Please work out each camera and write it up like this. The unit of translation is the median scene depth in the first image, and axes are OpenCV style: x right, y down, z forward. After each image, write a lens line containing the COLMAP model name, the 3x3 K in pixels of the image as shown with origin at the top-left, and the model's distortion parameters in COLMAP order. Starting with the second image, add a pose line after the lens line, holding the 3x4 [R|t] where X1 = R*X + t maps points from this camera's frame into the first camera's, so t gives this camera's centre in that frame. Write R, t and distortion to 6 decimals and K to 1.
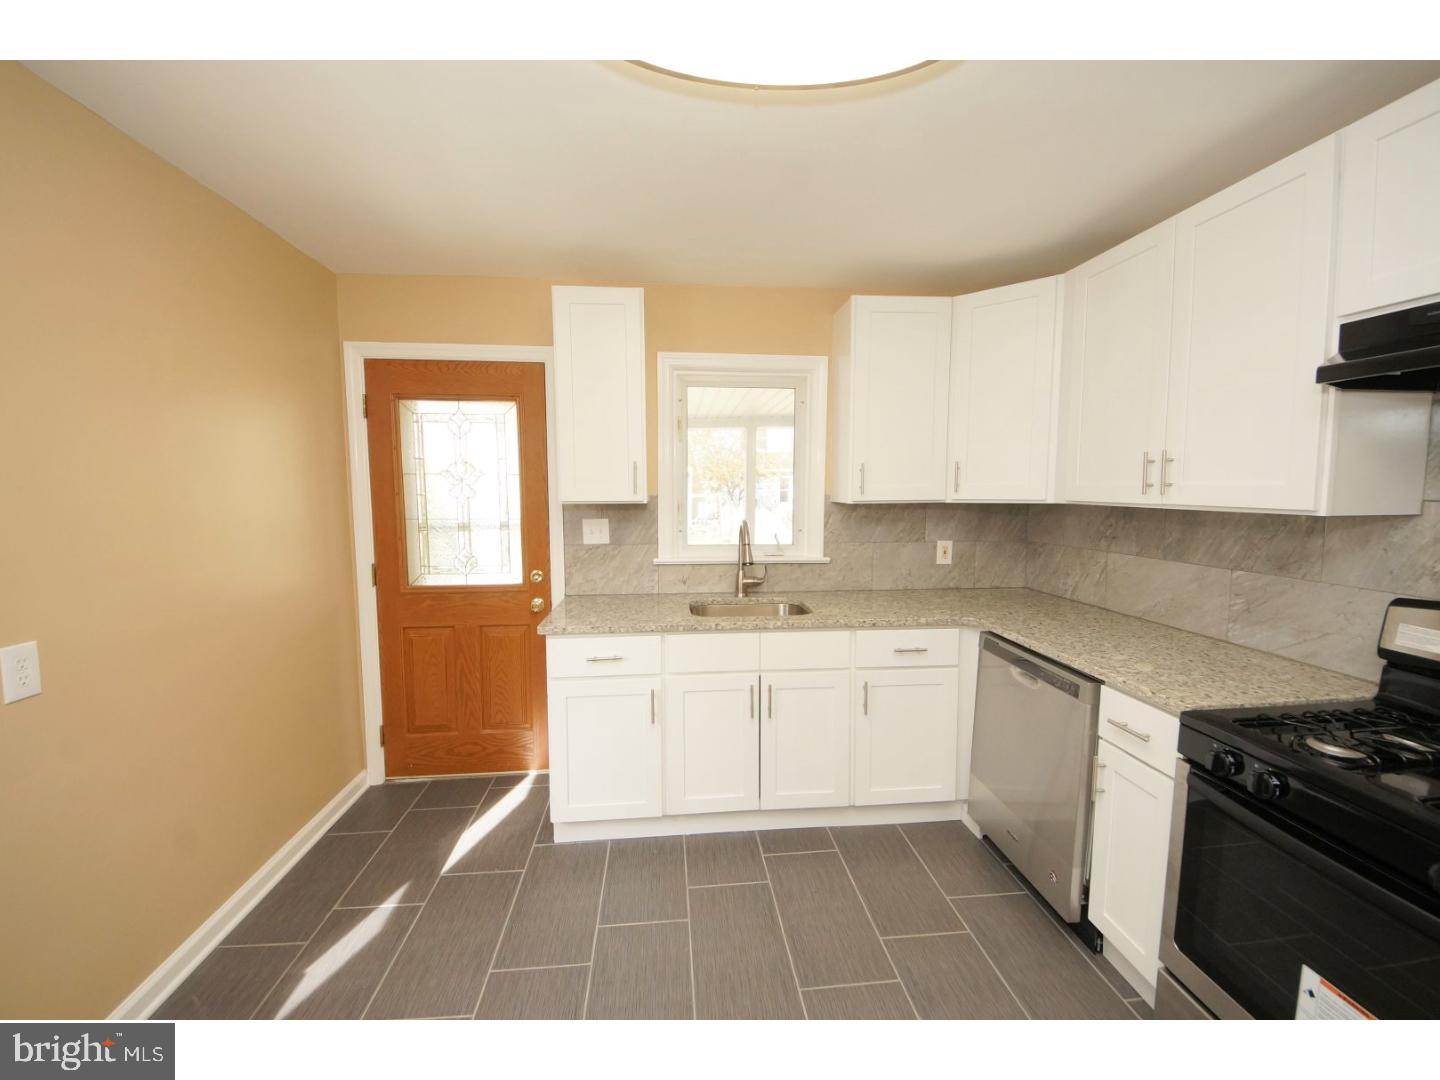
lens RADIAL K [[554.5, 0, 707.6], [0, 554.5, 531.9], [0, 0, 1]] dist [-0.004677, -0.001140]
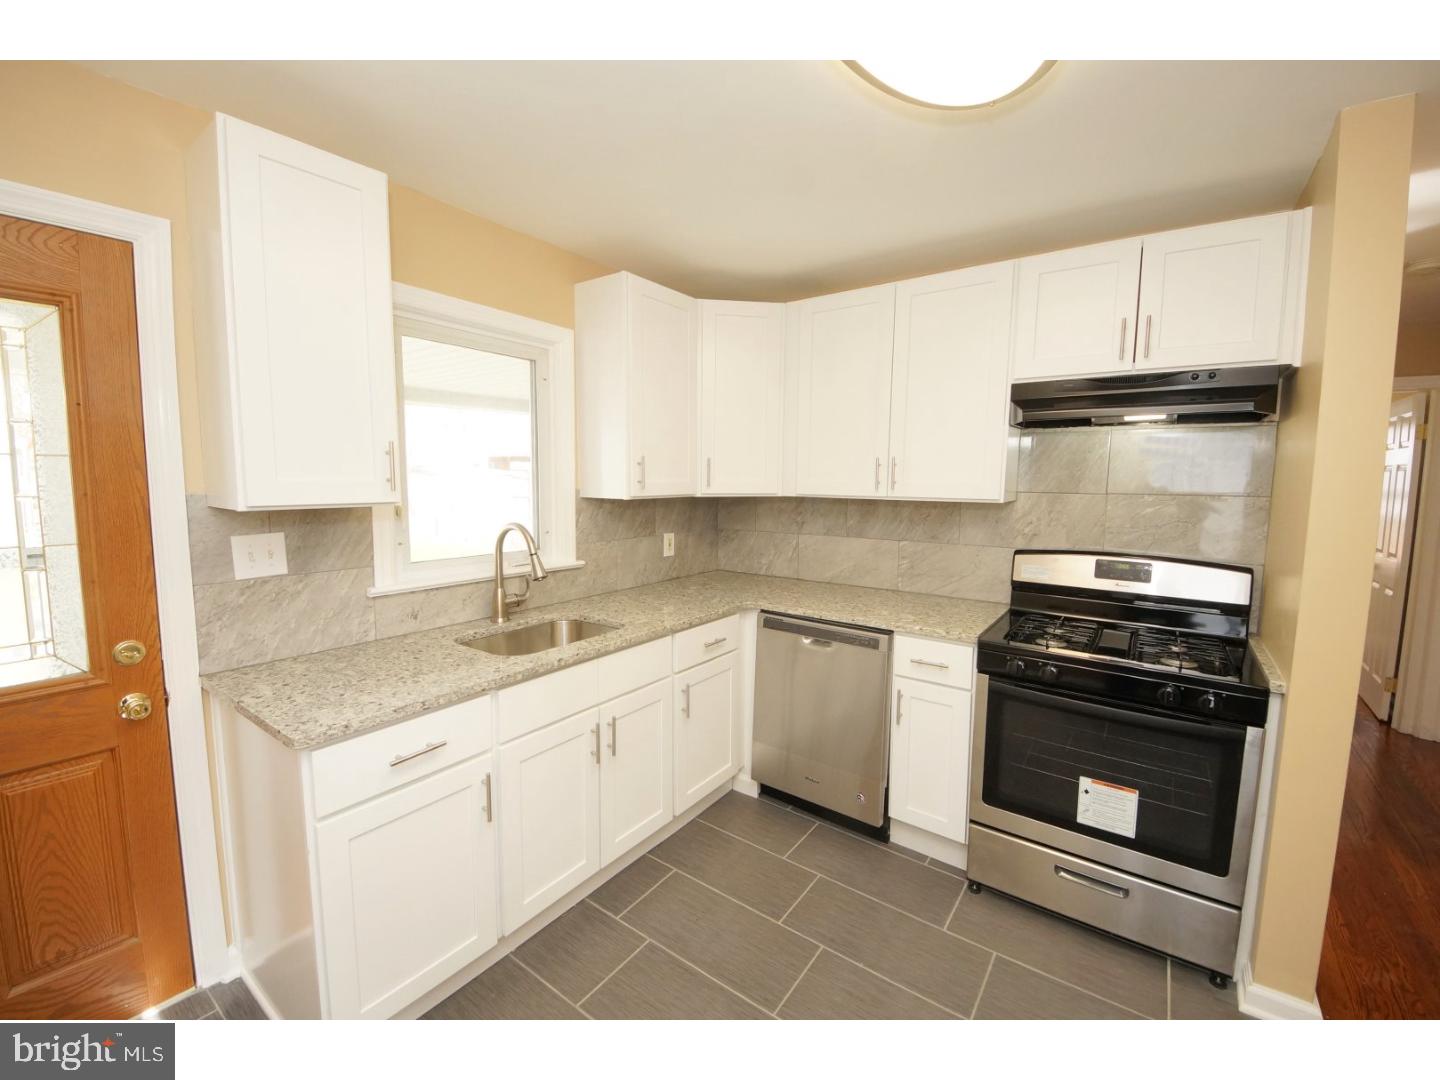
lens RADIAL K [[583.1, 0, 694.8], [0, 583.1, 536.1], [0, 0, 1]] dist [-0.002891, -0.001177]
pose [[0.674828, -0.068848, 0.734756, -0.350740], [0.052334, 0.997597, 0.045411, -0.026581], [-0.736117, 0.007808, 0.676809, 0.243564]]
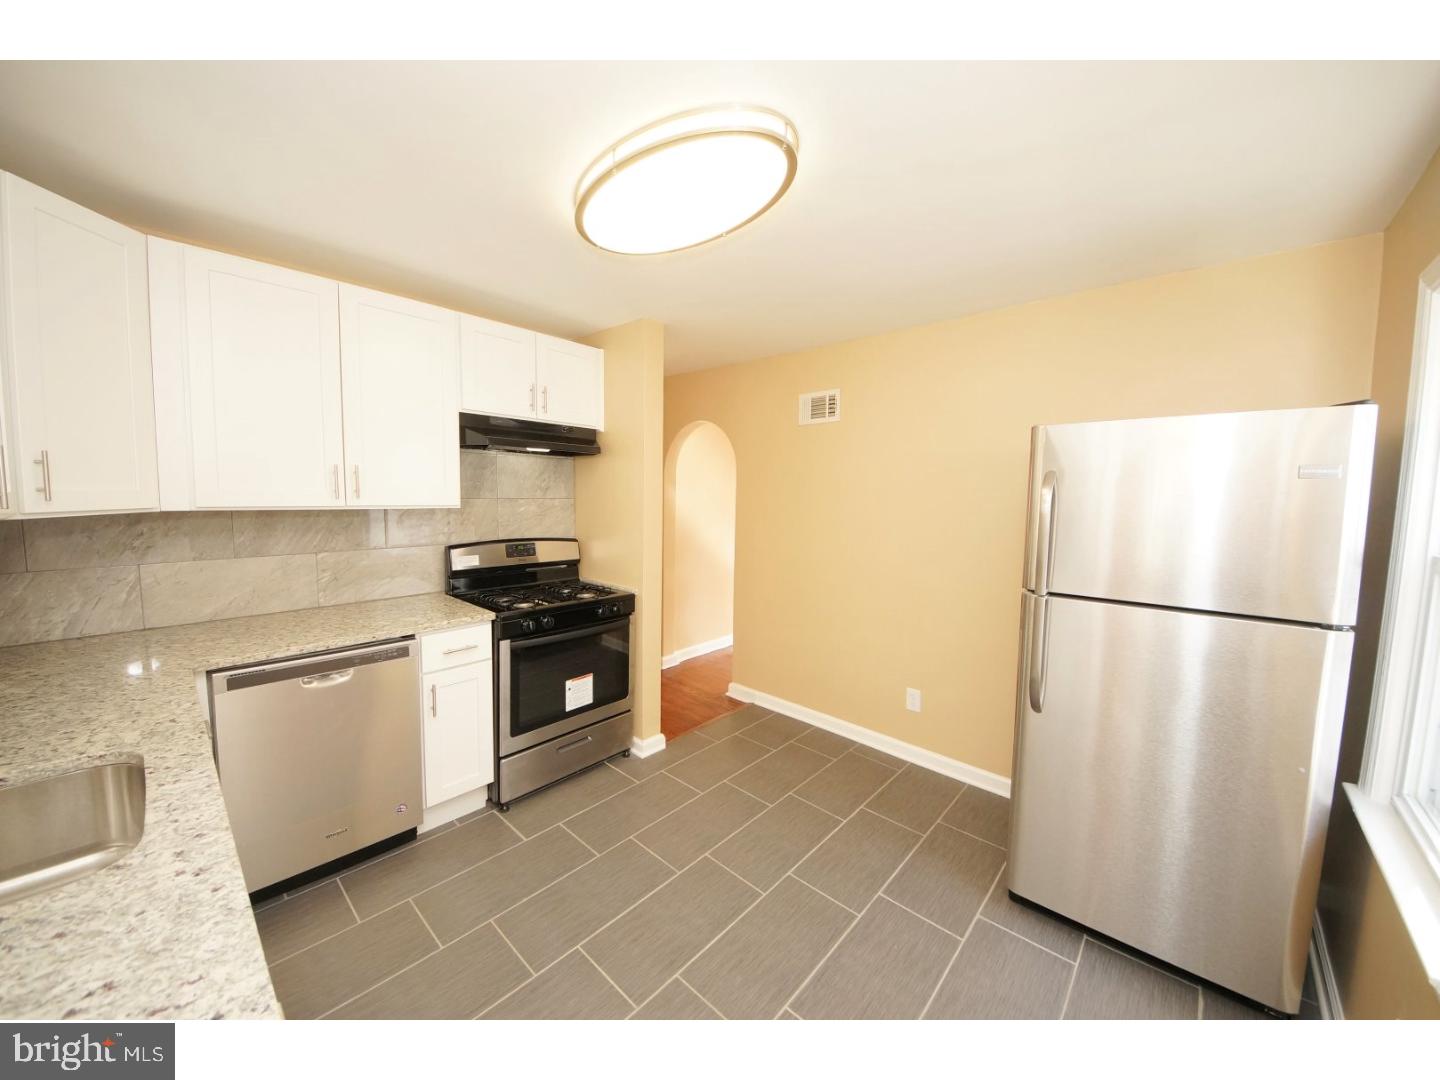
lens RADIAL K [[554.5, 0, 713.6], [0, 554.5, 538.9], [0, 0, 1]] dist [-0.004677, -0.001140]
pose [[-0.685540, -0.080284, 0.723595, -0.450802], [0.039698, 0.988300, 0.147263, -0.083005], [-0.726952, 0.129680, -0.674332, 0.801978]]
